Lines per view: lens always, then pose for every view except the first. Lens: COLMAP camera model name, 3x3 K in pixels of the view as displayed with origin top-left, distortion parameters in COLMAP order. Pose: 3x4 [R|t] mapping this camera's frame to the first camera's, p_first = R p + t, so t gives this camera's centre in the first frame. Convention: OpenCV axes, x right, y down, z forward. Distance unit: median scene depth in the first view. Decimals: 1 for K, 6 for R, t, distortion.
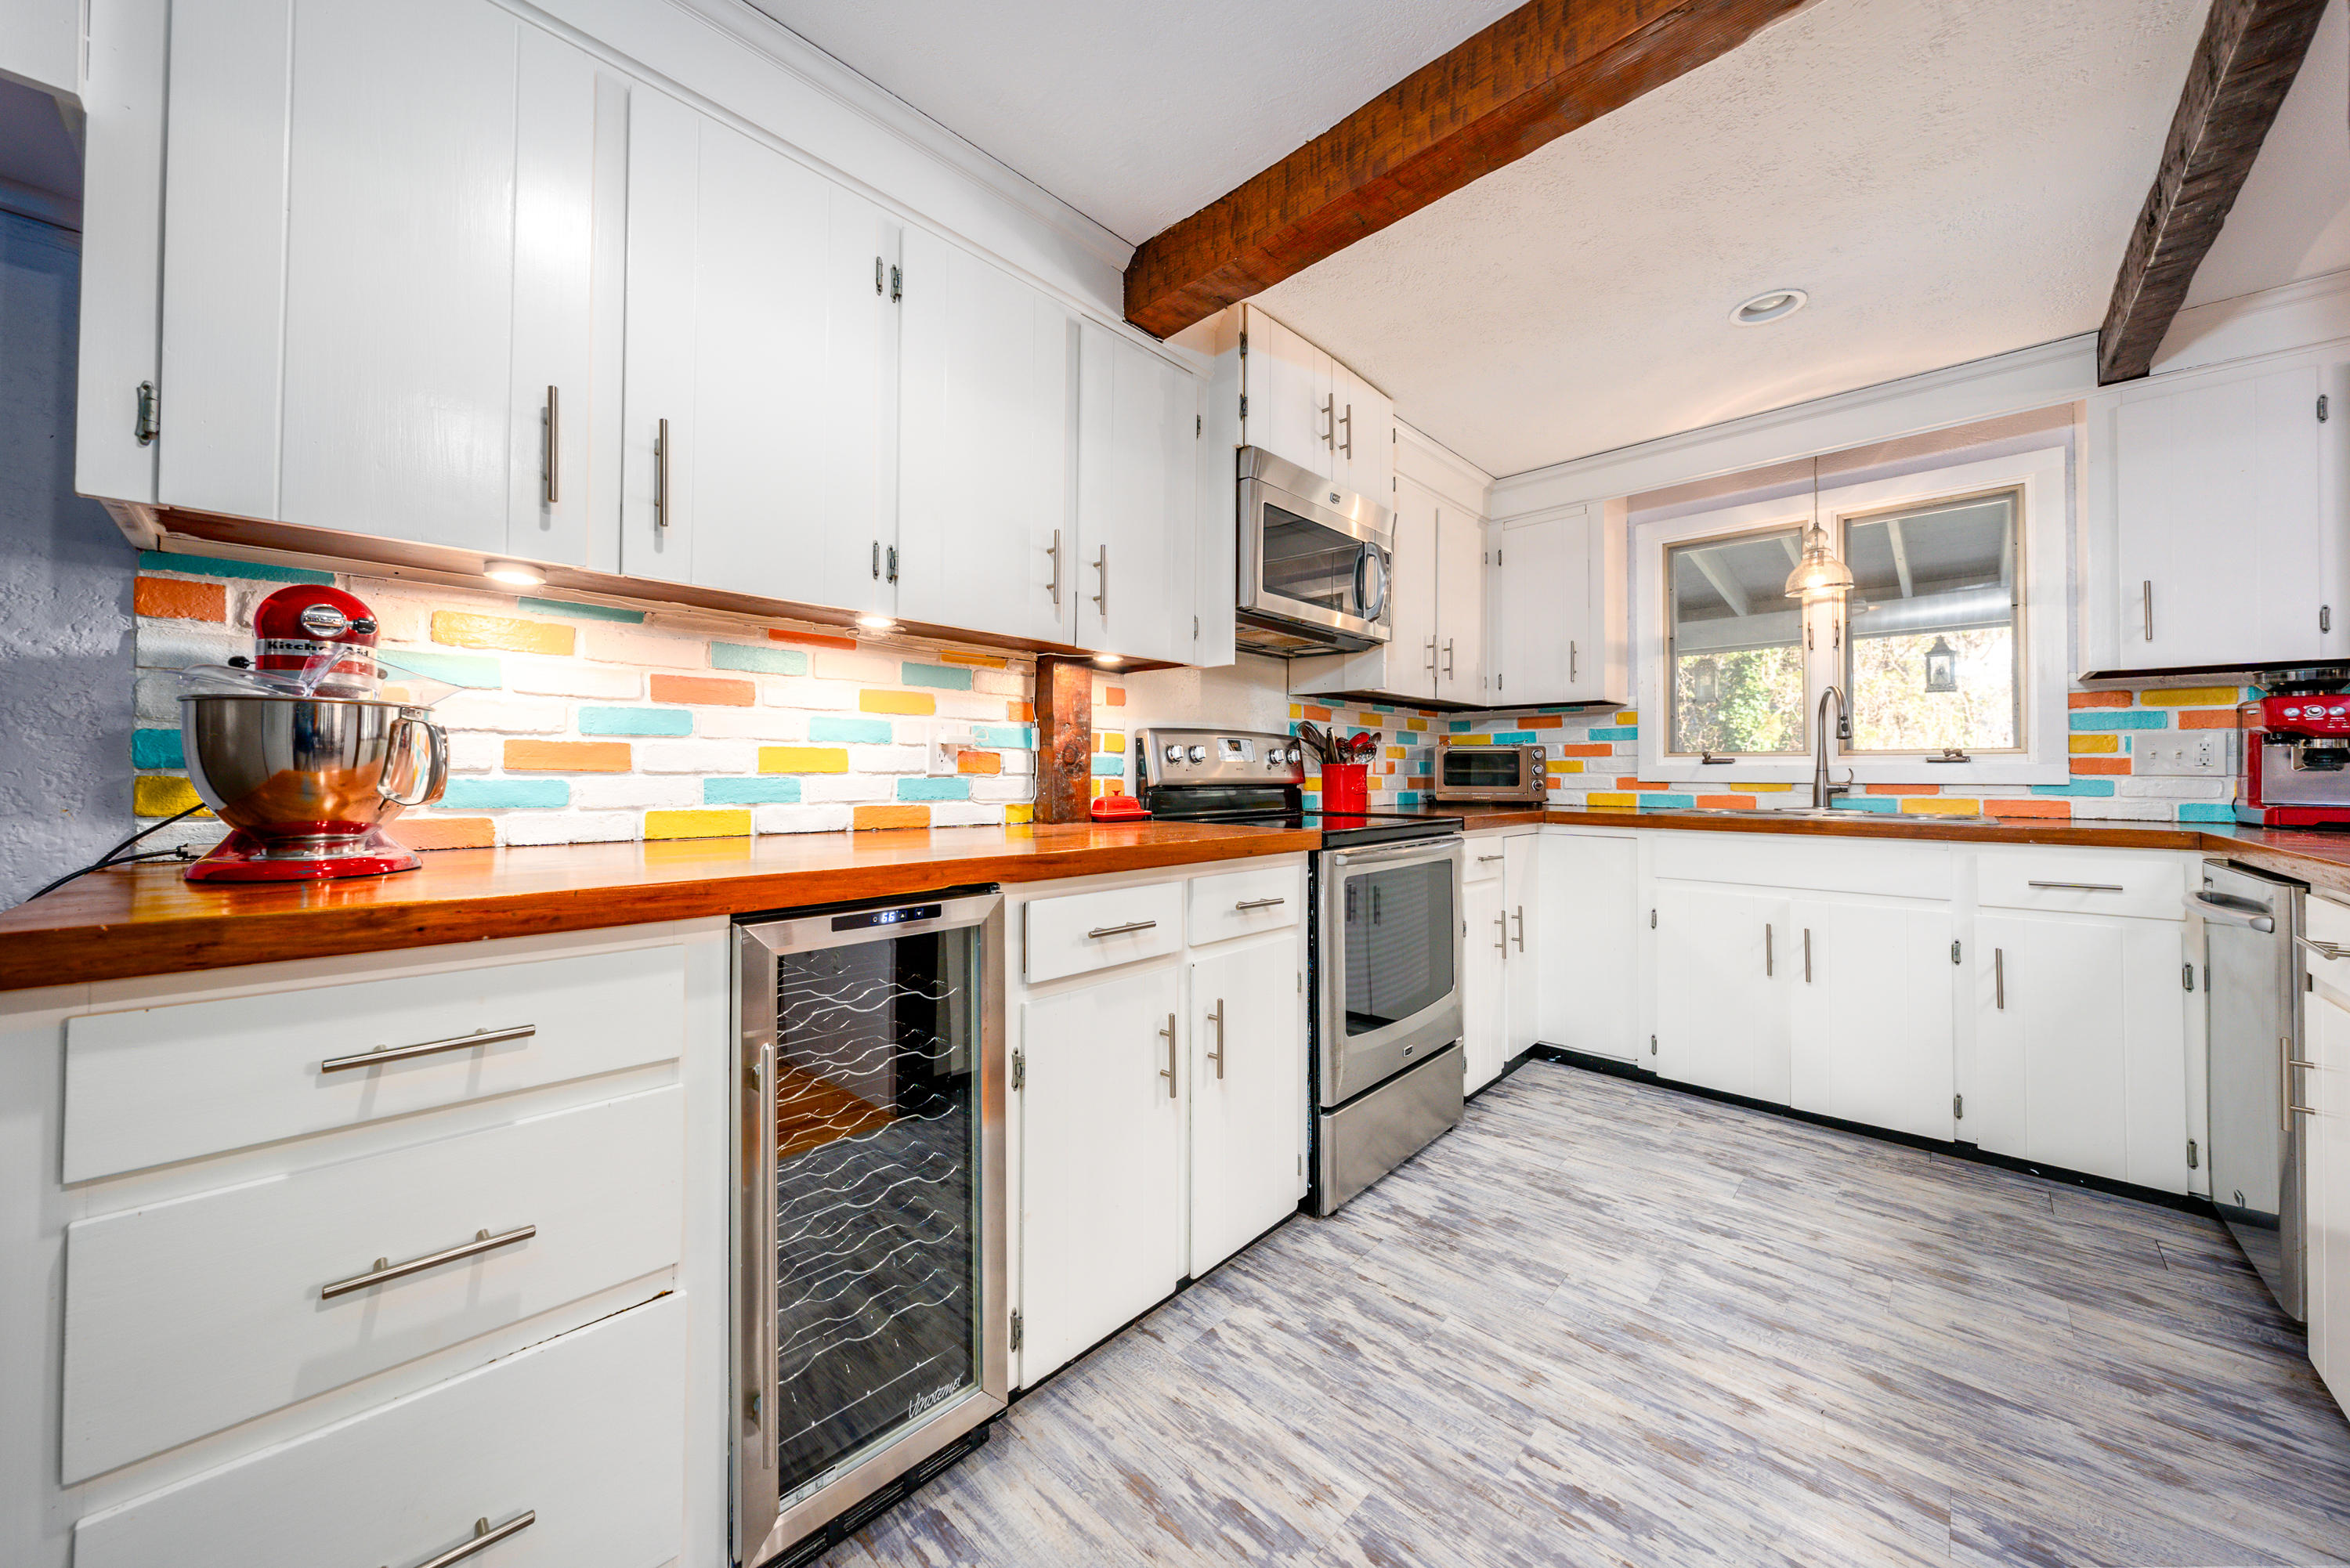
lens RADIAL K [[830.0, 0, 1177.4], [0, 830.0, 765.3], [0, 0, 1]] dist [-0.003519, 0.000029]
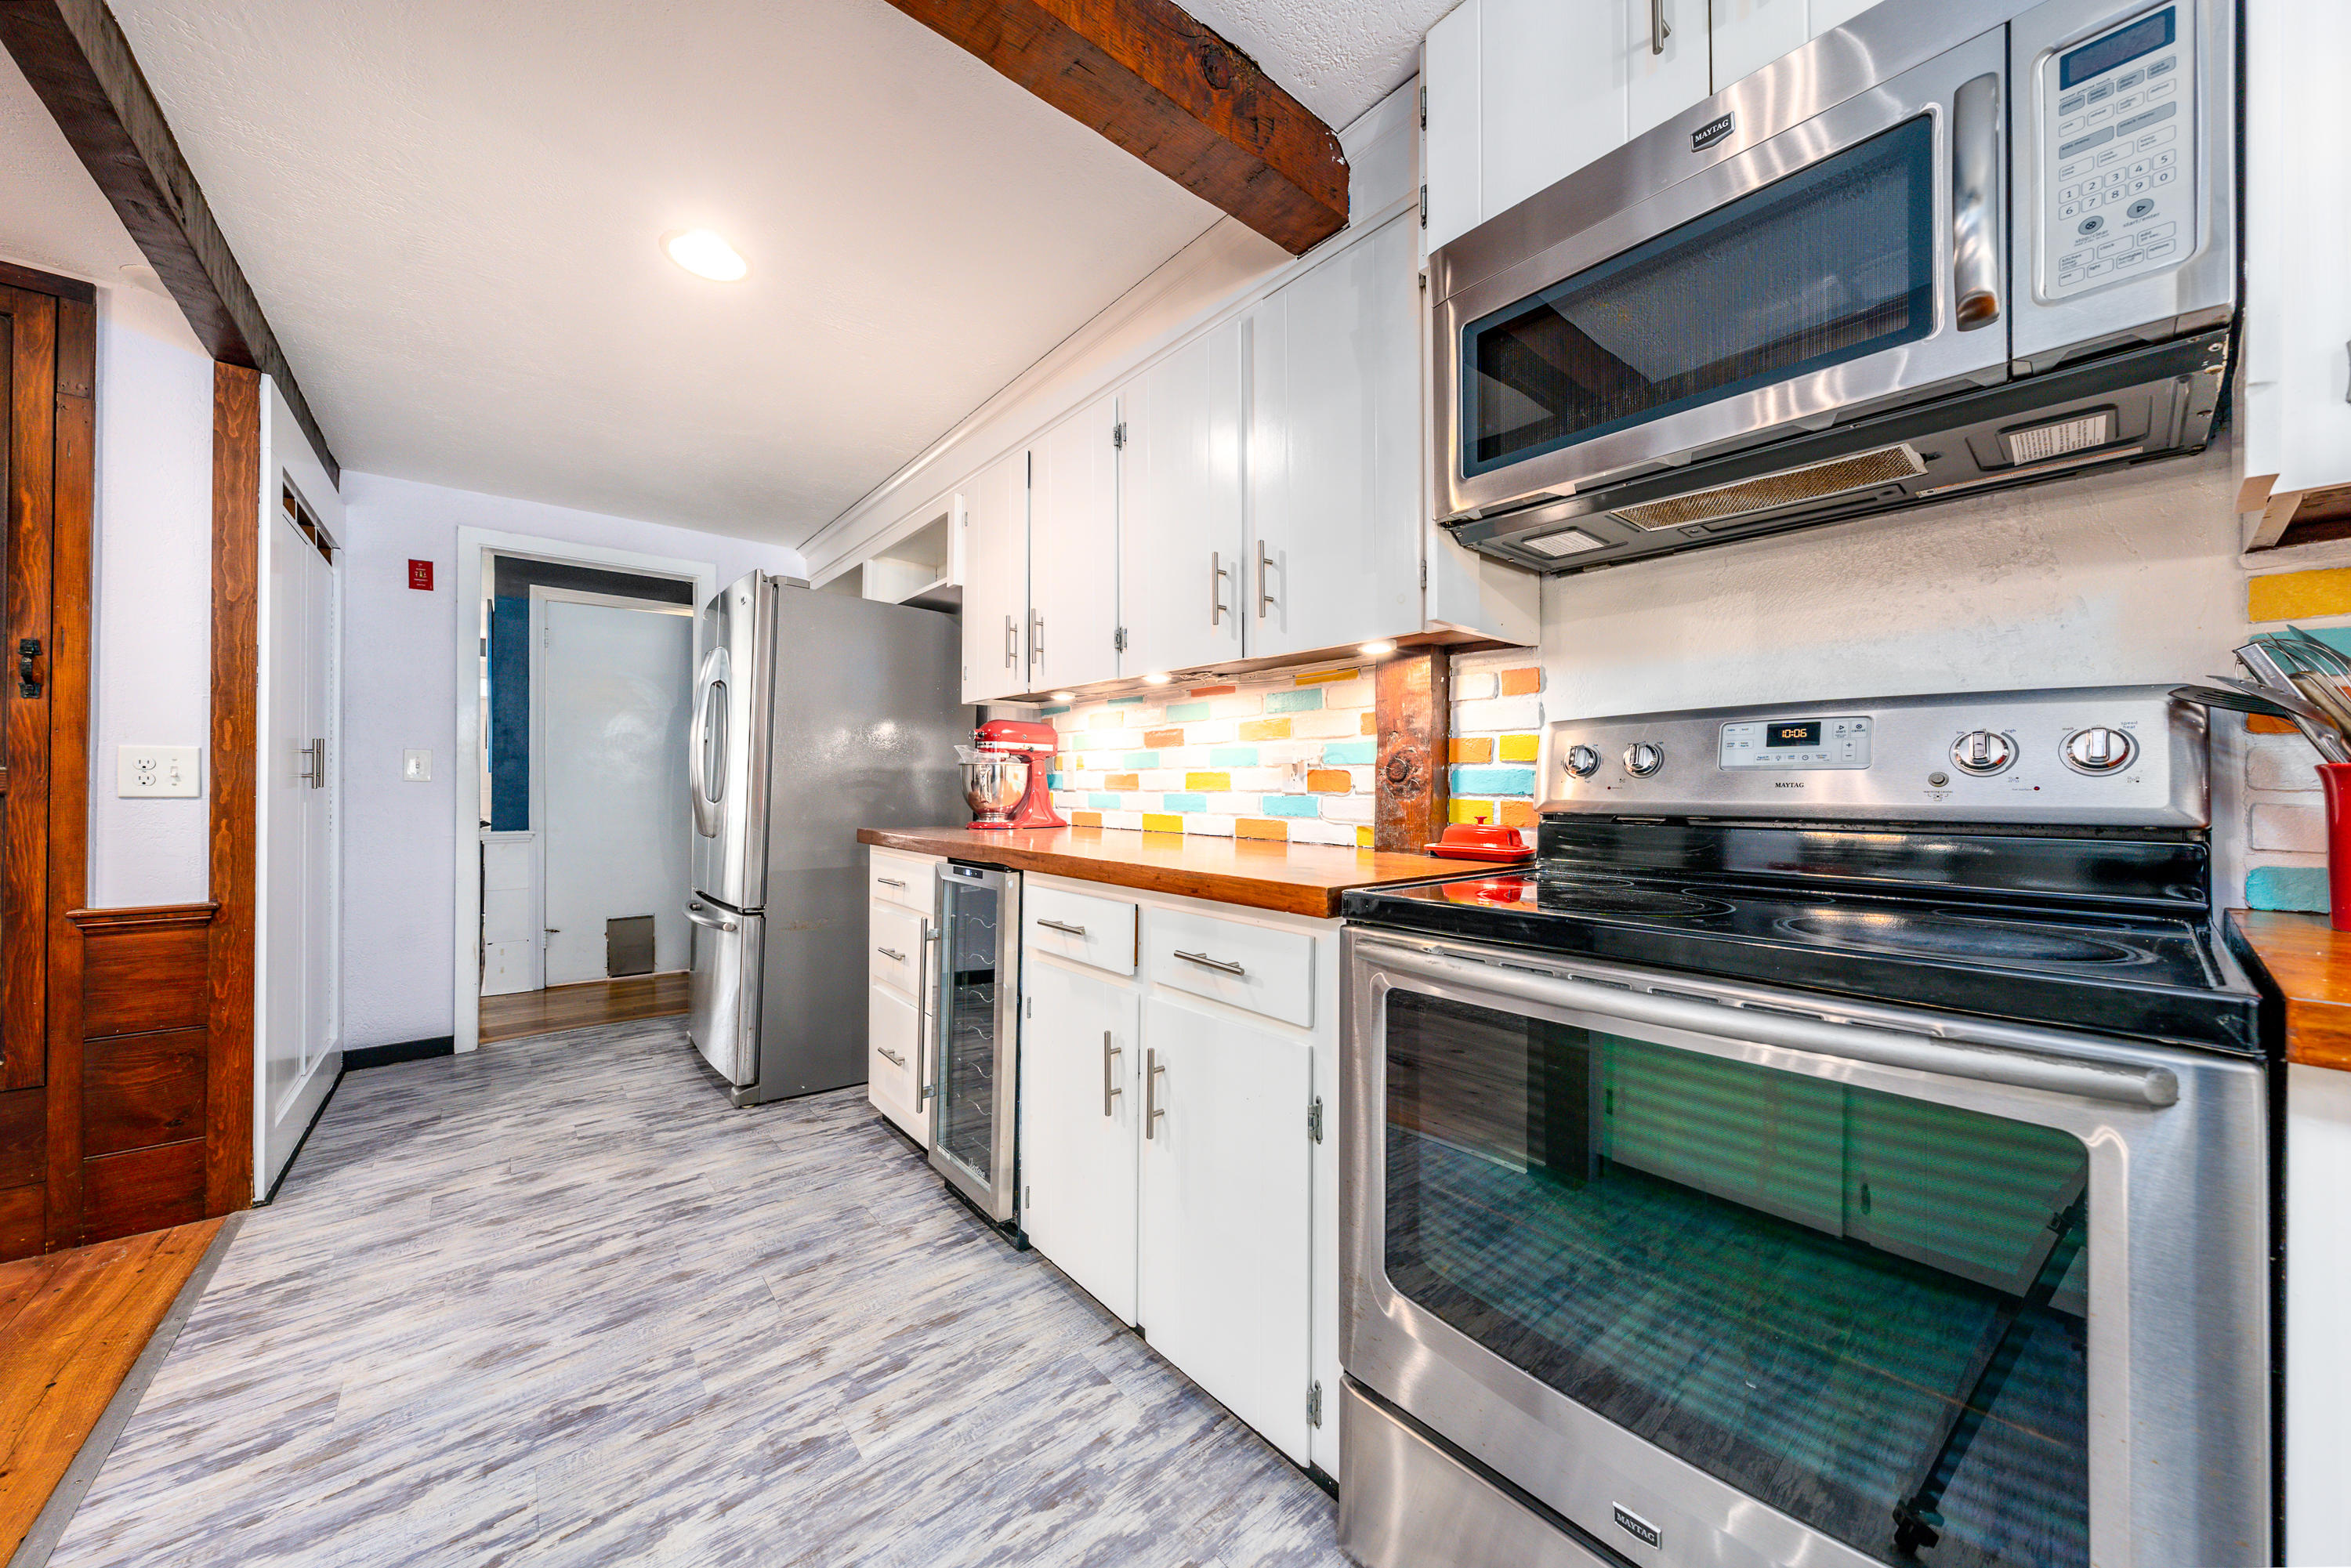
lens RADIAL K [[830.4, 0, 1158.0], [0, 830.4, 789.1], [0, 0, 1]] dist [-0.003519, 0.000029]
pose [[-0.133171, -0.003834, -0.991086, 0.929790], [0.003775, 0.999983, -0.004375, 0.012092], [0.991086, -0.004324, -0.133154, 1.136047]]
